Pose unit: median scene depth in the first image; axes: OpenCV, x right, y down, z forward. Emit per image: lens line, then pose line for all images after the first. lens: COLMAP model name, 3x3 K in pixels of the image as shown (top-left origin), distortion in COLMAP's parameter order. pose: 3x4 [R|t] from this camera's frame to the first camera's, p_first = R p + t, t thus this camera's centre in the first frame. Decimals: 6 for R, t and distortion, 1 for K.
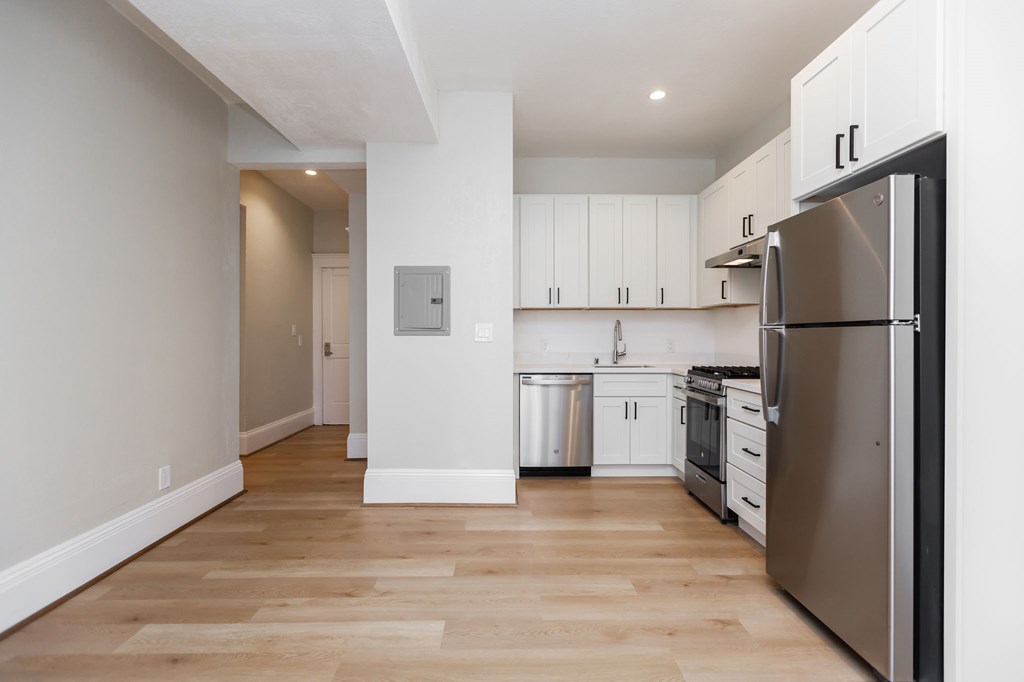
lens RADIAL K [[500.2, 0, 507.7], [0, 500.2, 336.1], [0, 0, 1]] dist [0.028342, 0.000750]
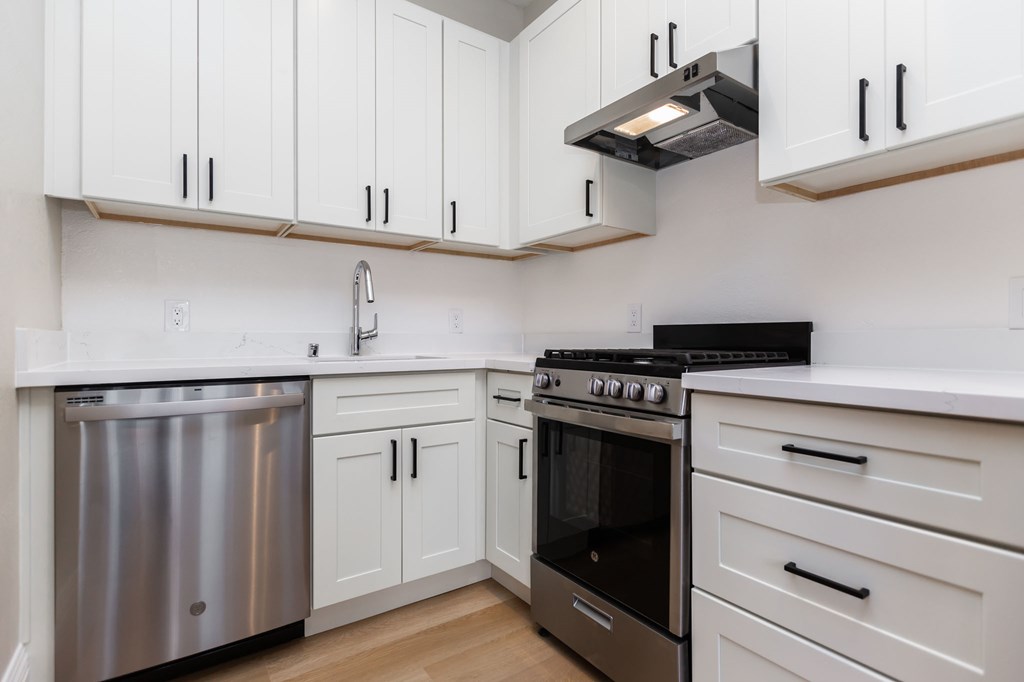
lens RADIAL K [[500.2, 0, 508.8], [0, 500.2, 336.9], [0, 0, 1]] dist [0.028342, 0.000750]
pose [[0.827835, -0.002445, 0.560966, 0.076638], [0.007360, 0.999952, -0.006503, 0.045972], [-0.560923, 0.009512, 0.827813, 0.585880]]
